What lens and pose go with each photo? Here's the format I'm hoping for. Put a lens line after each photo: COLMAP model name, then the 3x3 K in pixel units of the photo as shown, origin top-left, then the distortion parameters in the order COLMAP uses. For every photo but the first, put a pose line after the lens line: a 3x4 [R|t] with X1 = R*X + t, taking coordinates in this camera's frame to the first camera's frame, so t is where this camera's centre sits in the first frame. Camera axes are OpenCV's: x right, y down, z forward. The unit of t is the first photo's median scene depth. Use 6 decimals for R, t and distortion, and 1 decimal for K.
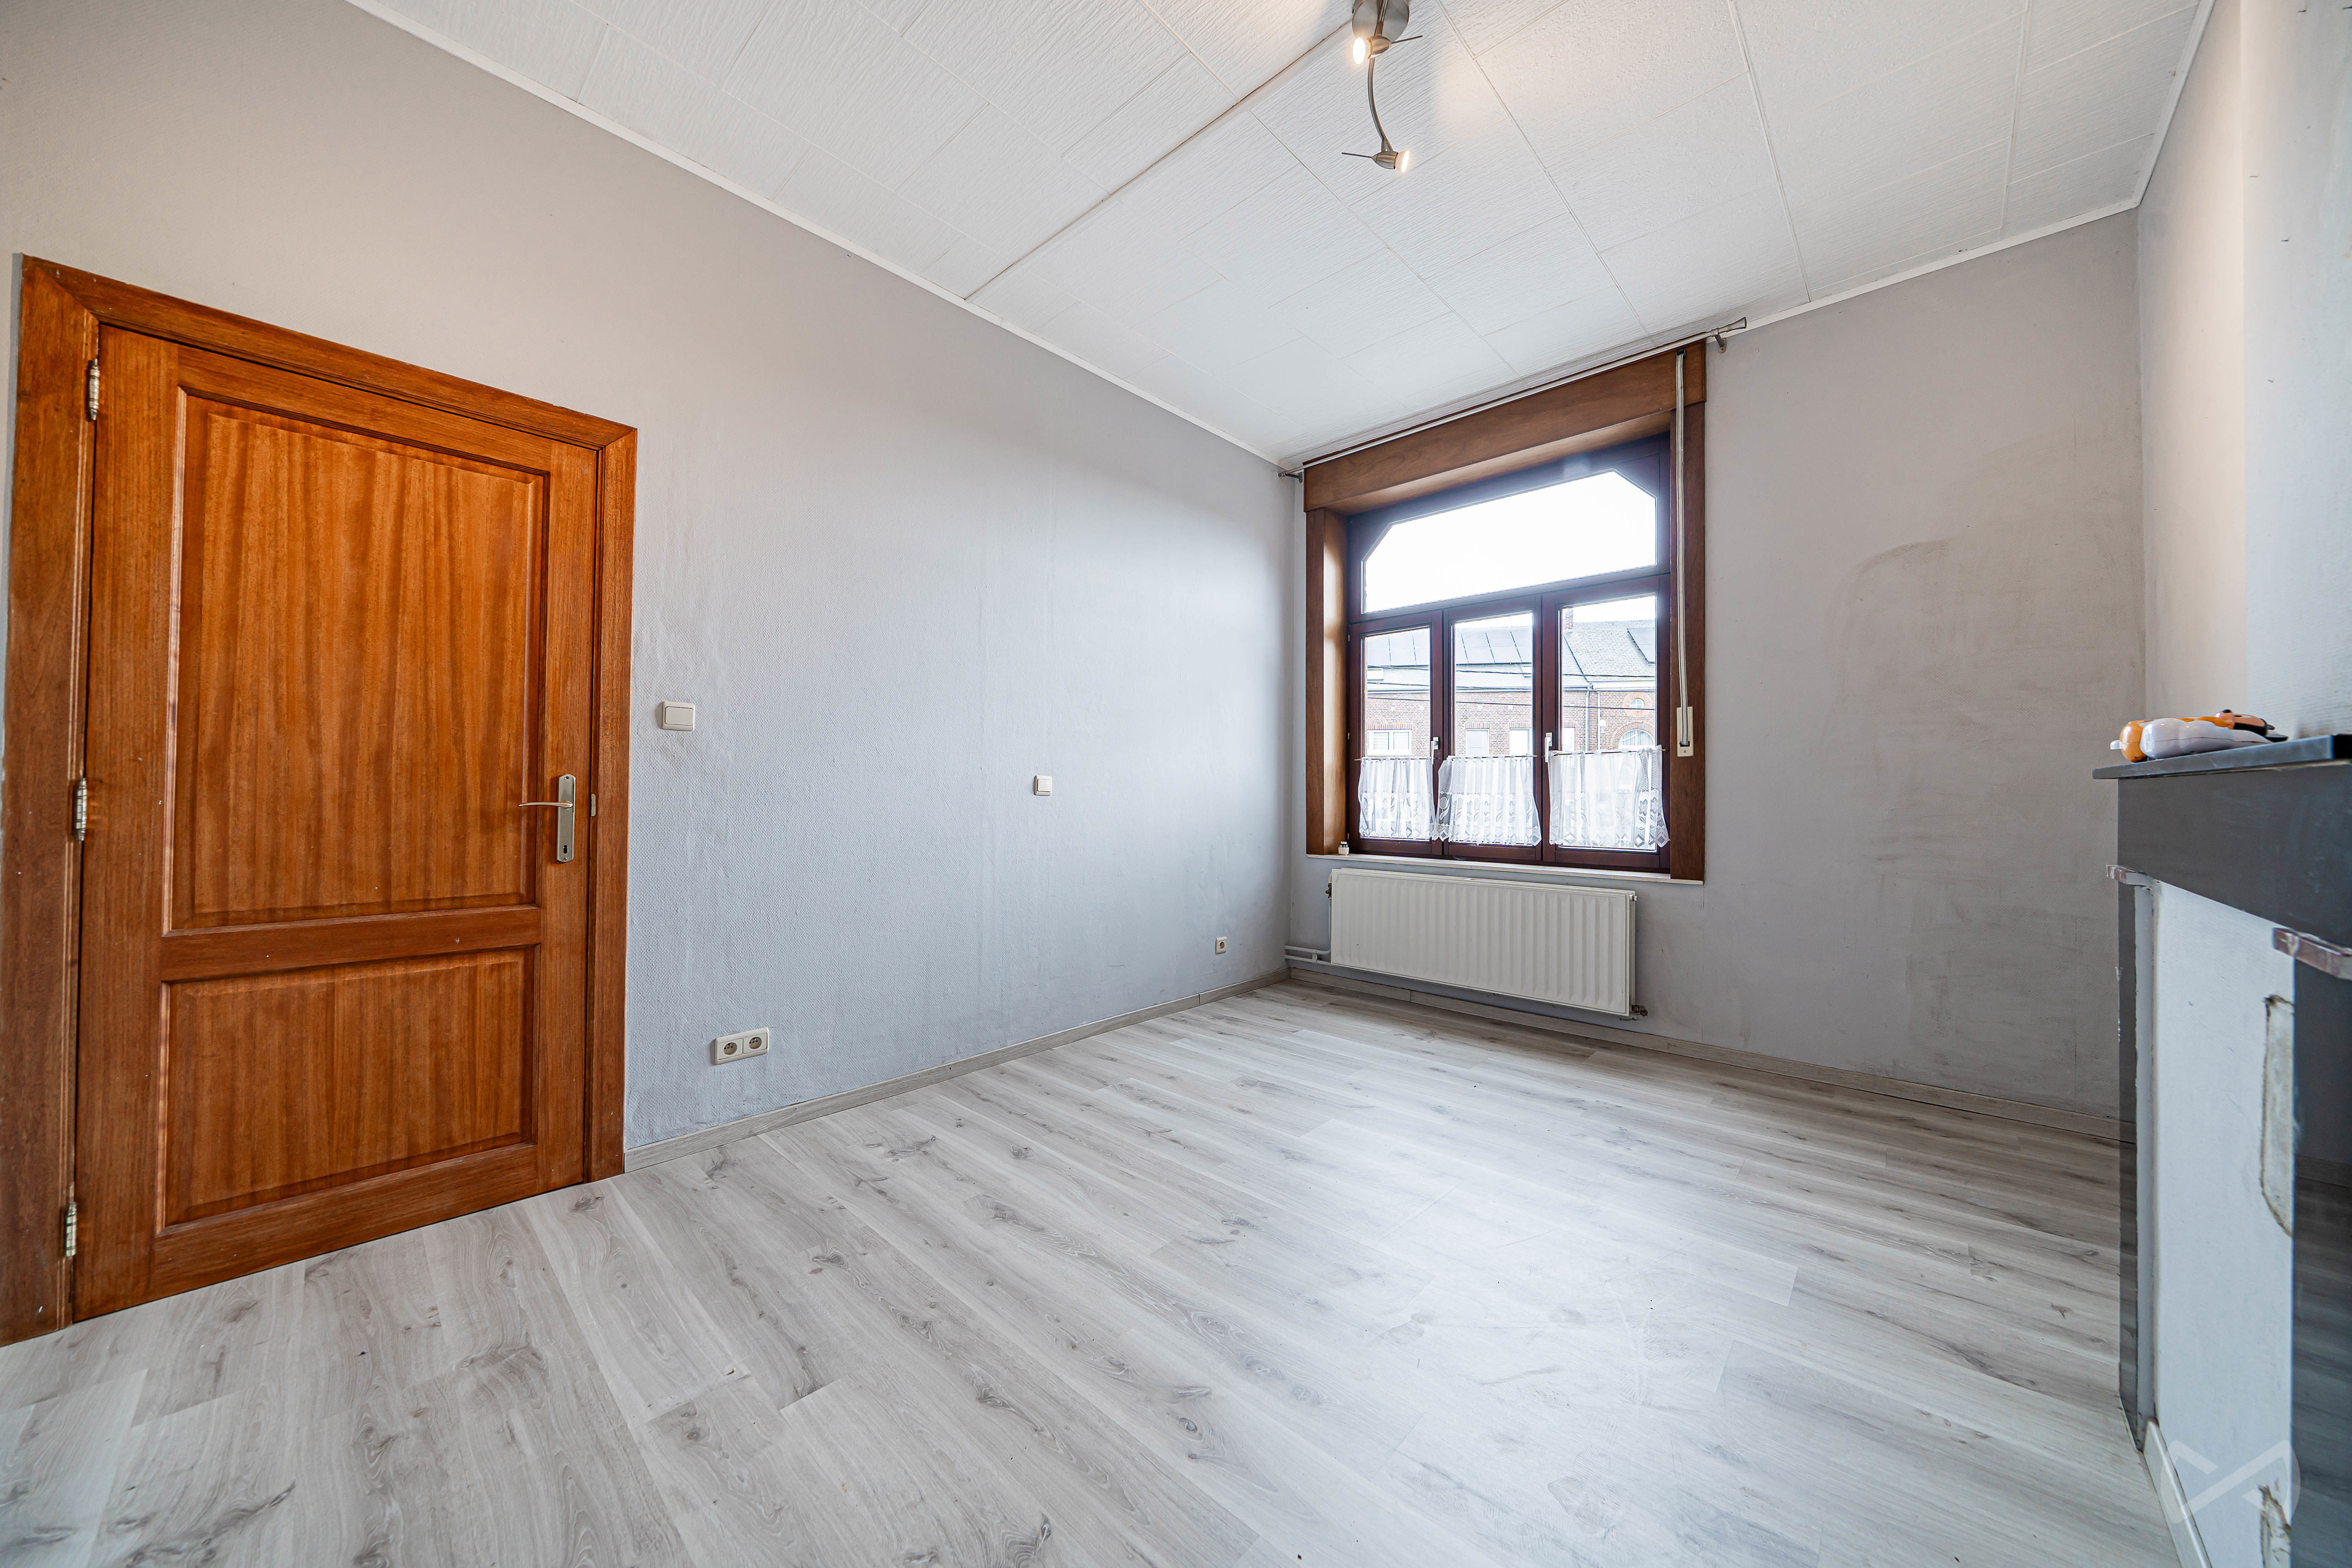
lens RADIAL K [[813.1, 0, 1172.6], [0, 813.1, 781.3], [0, 0, 1]] dist [-0.006766, 0.000137]
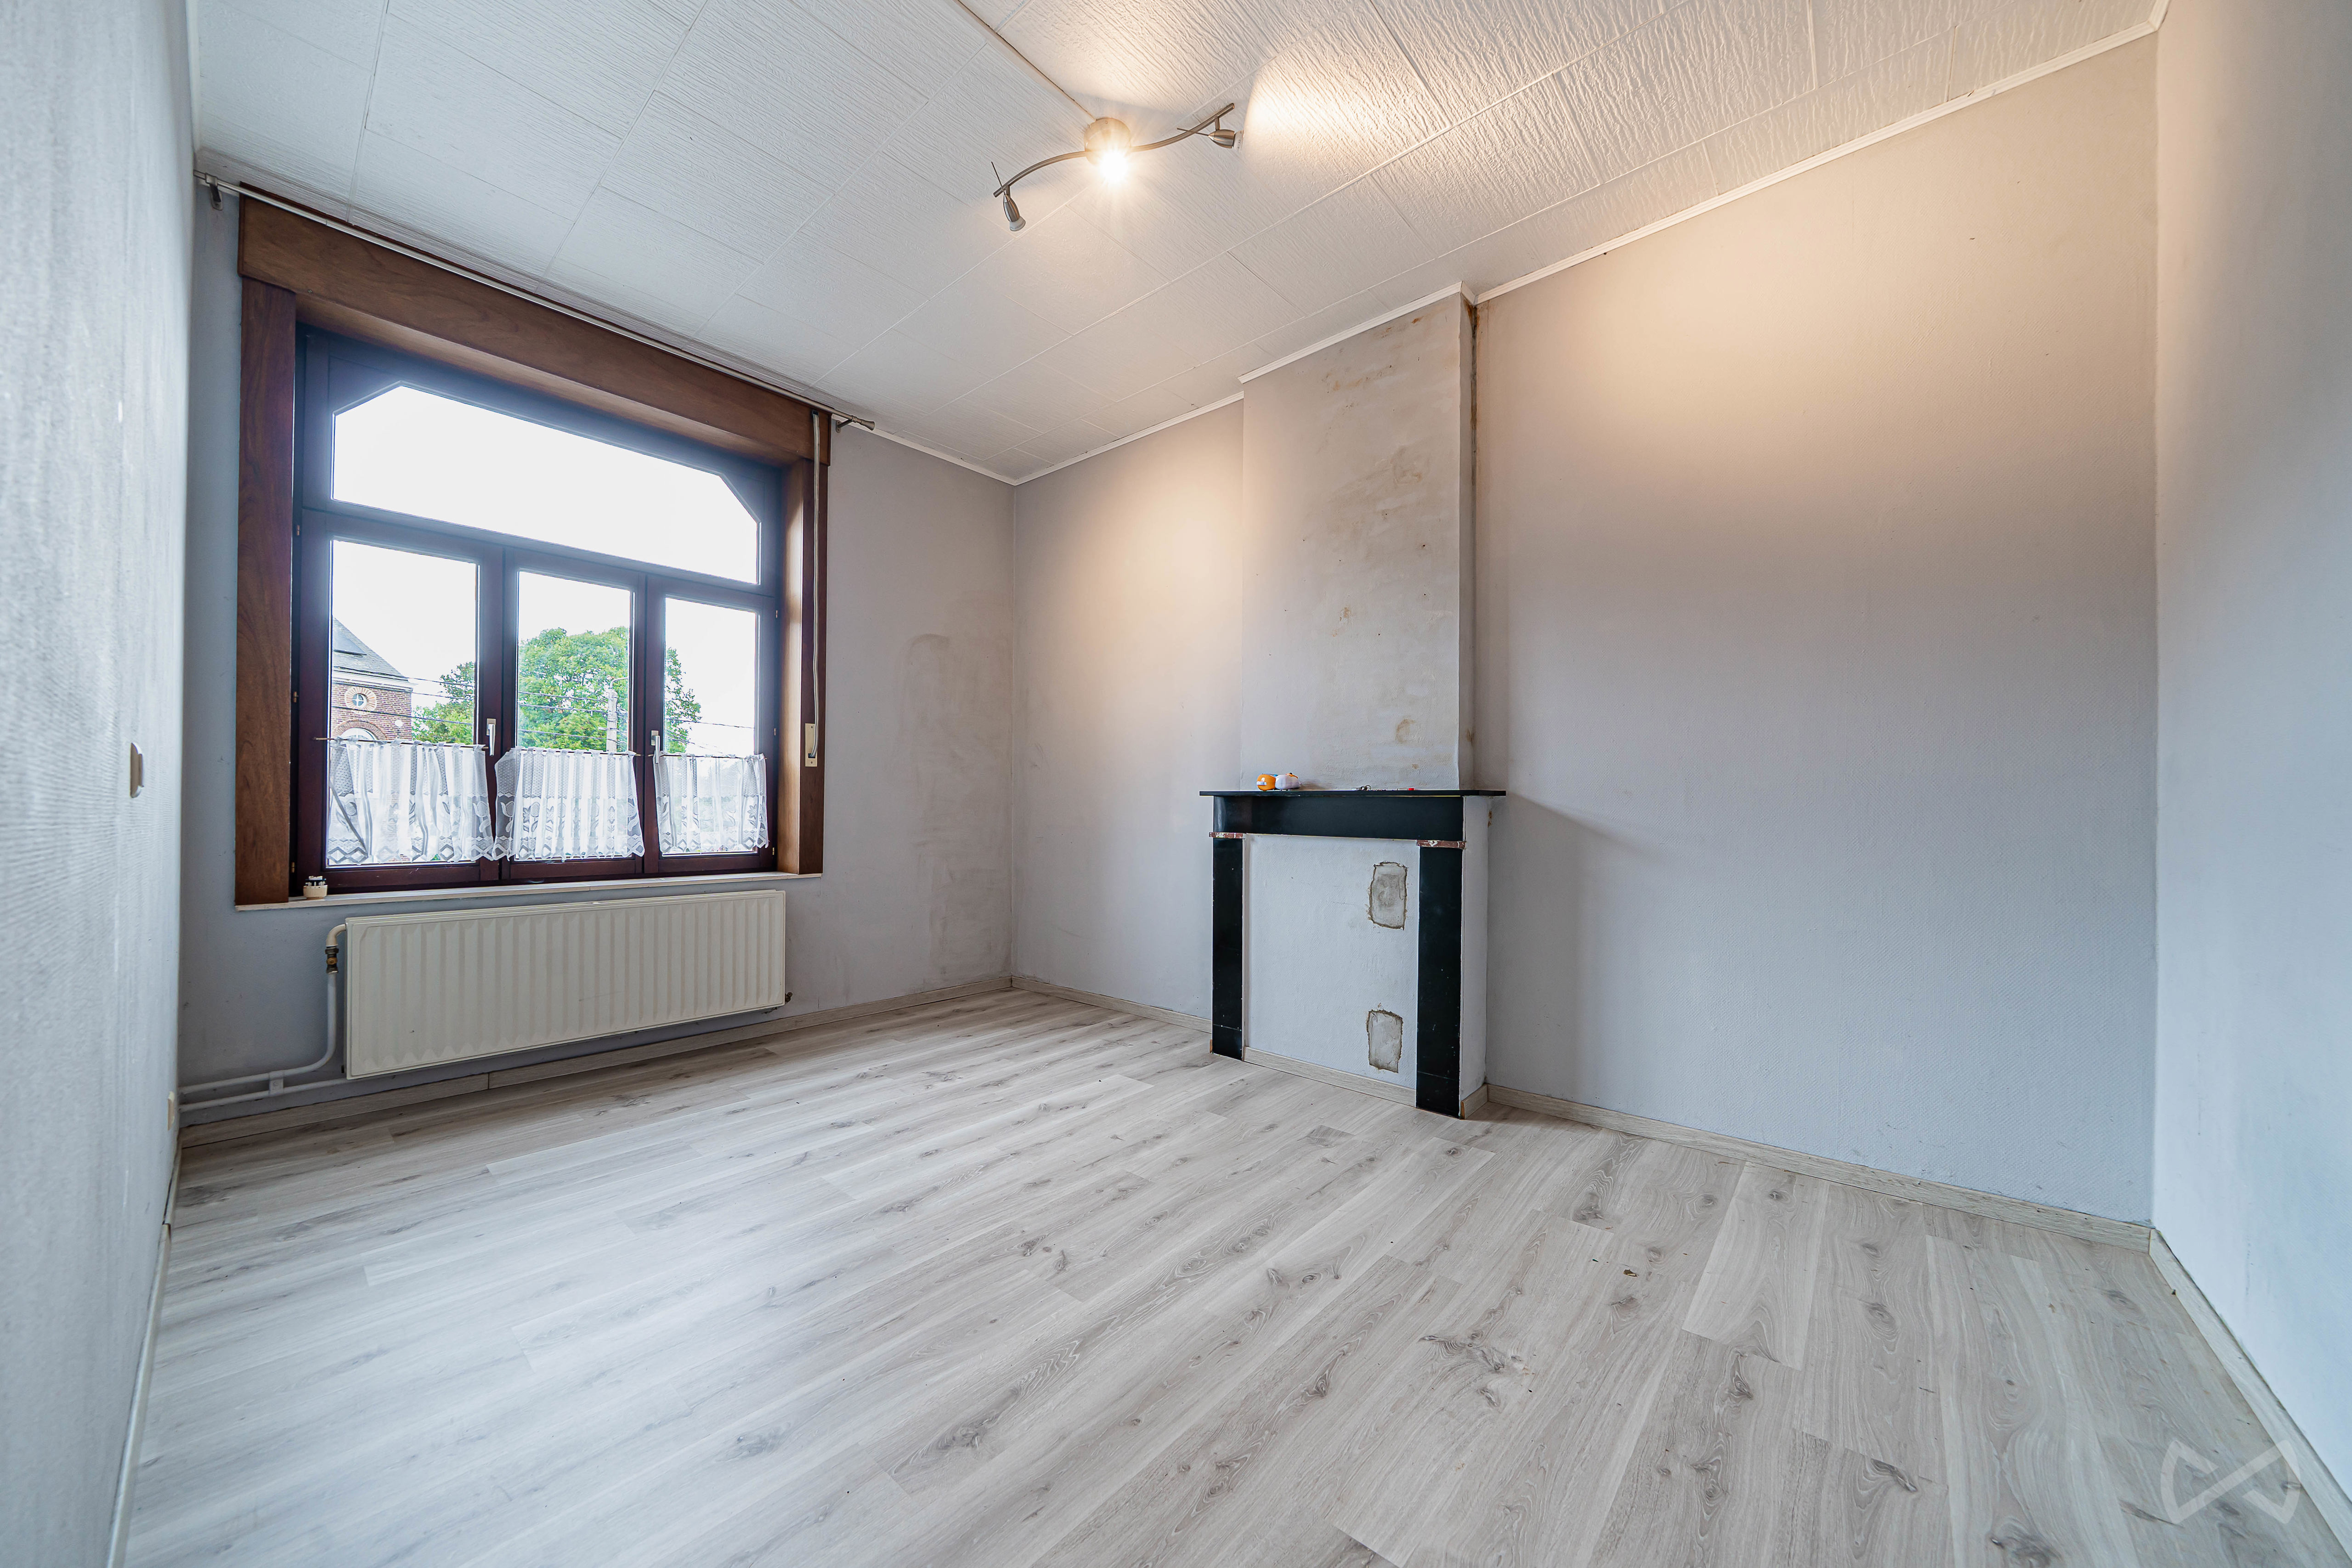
lens RADIAL K [[811.1, 0, 1170.8], [0, 811.1, 802.1], [0, 0, 1]] dist [-0.005939, -0.000007]
pose [[-0.036385, -0.000261, 0.999338, -0.542124], [-0.022335, 0.999750, -0.000552, 0.009046], [-0.999088, -0.022340, -0.036381, 0.540566]]
